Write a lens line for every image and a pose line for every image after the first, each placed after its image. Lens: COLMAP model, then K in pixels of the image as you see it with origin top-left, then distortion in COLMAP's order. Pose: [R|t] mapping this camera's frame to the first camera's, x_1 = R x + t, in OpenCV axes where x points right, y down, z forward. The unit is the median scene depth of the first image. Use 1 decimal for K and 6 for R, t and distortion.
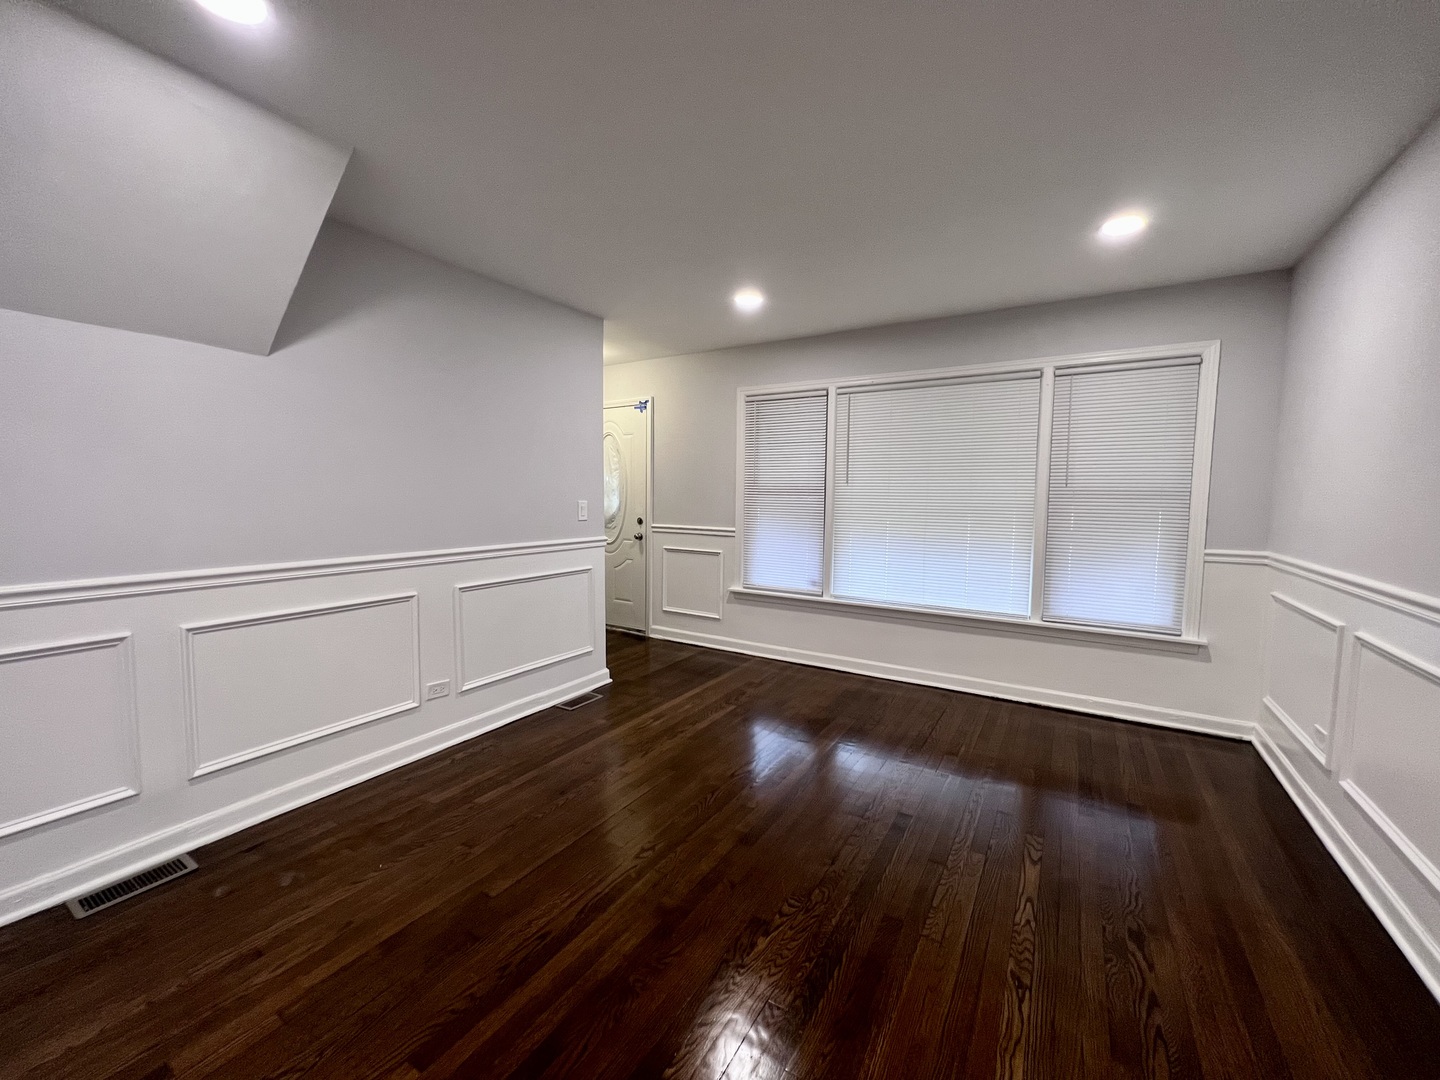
lens RADIAL K [[575.8, 0, 716.9], [0, 575.8, 534.3], [0, 0, 1]] dist [0.000895, -0.000099]
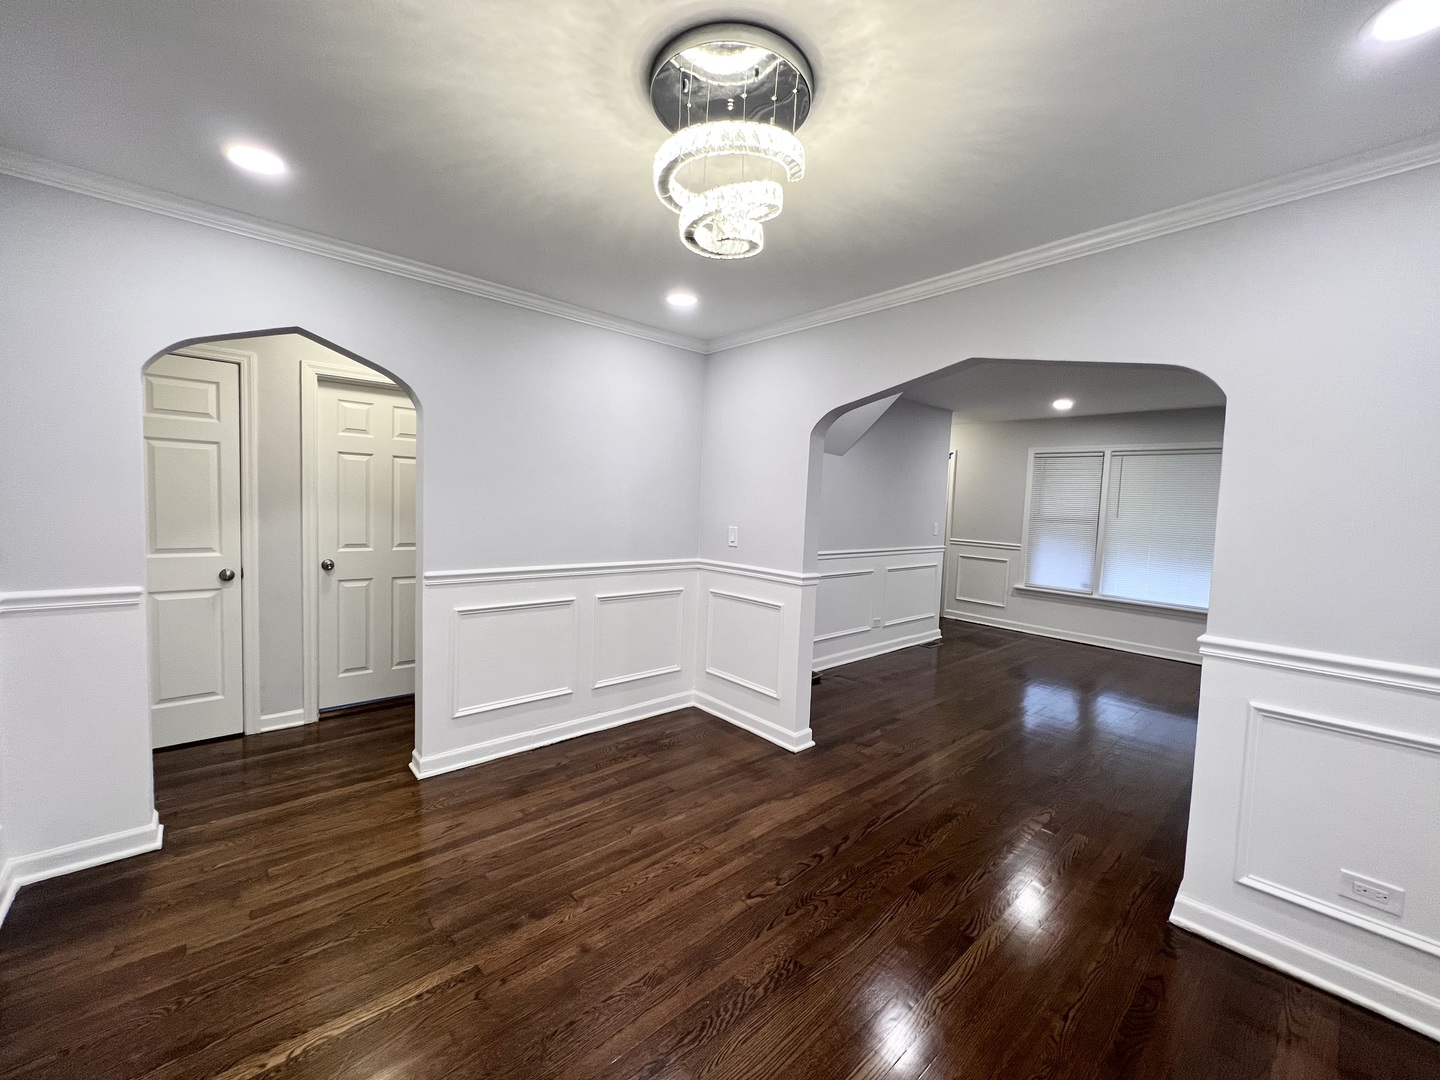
lens RADIAL K [[575.8, 0, 718.3], [0, 575.8, 536.1], [0, 0, 1]] dist [0.000895, -0.000099]
pose [[0.959249, 0.047471, -0.278546, -0.321961], [-0.050212, 0.998735, -0.002708, 0.012025], [0.278065, 0.016584, 0.960419, -0.652332]]
